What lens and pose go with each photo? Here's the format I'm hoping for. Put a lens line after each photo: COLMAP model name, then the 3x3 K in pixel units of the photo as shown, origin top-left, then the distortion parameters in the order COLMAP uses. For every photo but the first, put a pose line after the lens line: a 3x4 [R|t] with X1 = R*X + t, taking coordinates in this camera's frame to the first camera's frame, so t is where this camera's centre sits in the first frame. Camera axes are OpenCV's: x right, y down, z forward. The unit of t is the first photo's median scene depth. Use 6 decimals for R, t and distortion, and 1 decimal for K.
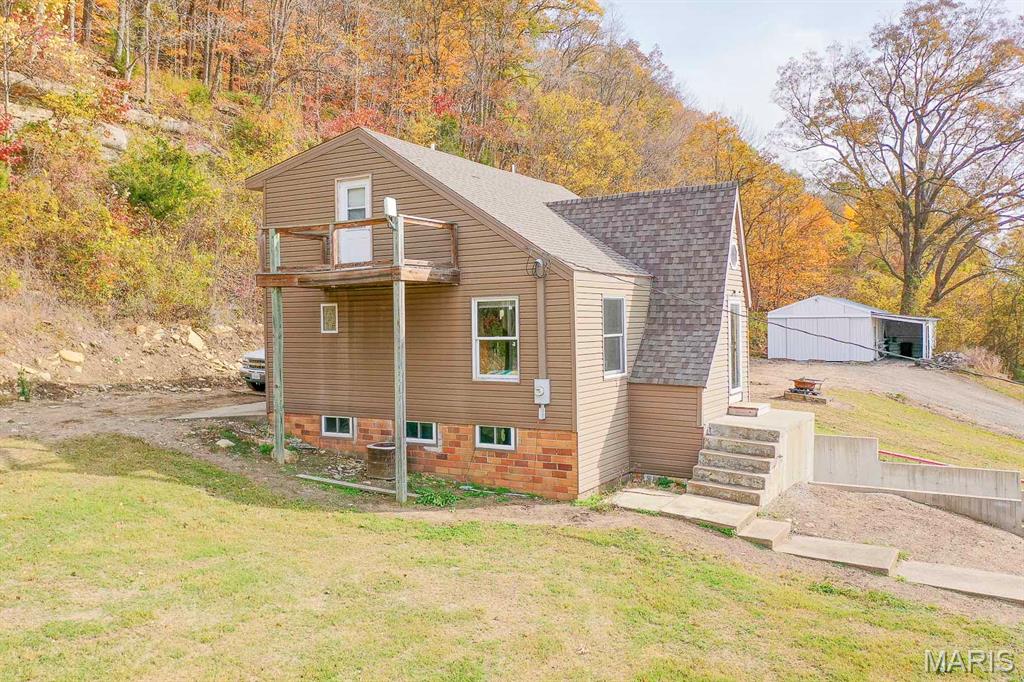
lens RADIAL K [[793.4, 0, 547.9], [0, 793.4, 343.0], [0, 0, 1]] dist [0.004985, 0.000869]
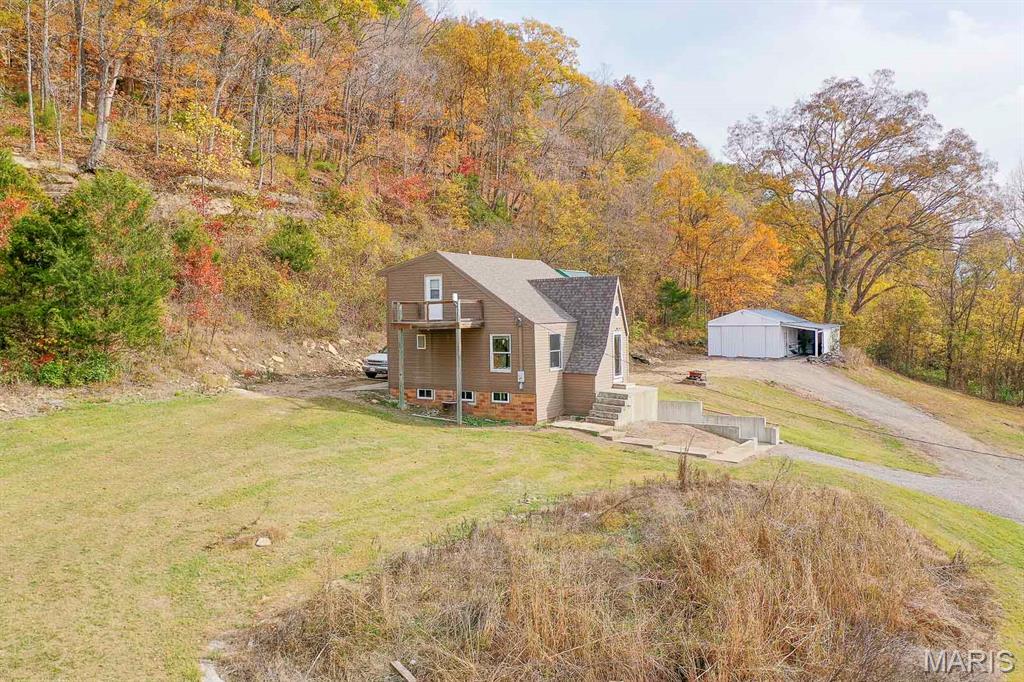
lens RADIAL K [[803.8, 0, 524.5], [0, 803.8, 344.1], [0, 0, 1]] dist [0.007133, 0.003239]
pose [[0.998599, -0.001930, -0.052871, 0.112476], [0.002577, 0.999923, 0.012174, -0.054138], [0.052844, -0.012294, 0.998527, -1.167474]]
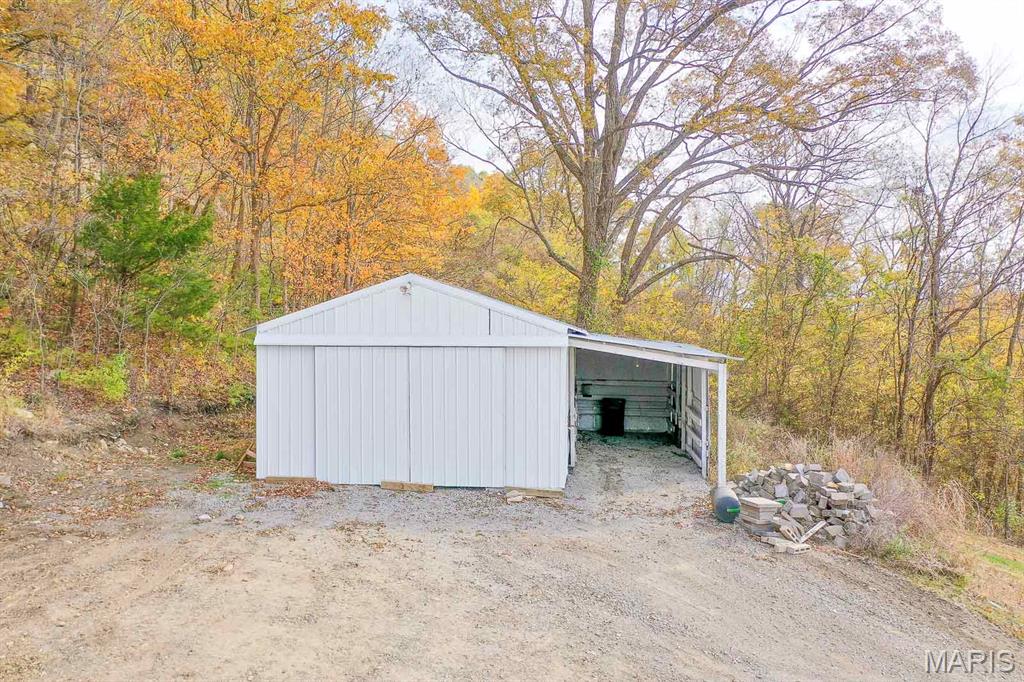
lens RADIAL K [[827.4, 0, 532.6], [0, 827.4, 340.9], [0, 0, 1]] dist [0.022376, 0.002002]
pose [[0.902054, 0.001529, 0.431620, 0.692543], [0.000275, 0.999991, -0.004118, -0.096049], [-0.431623, 0.003833, 0.902046, 1.963297]]
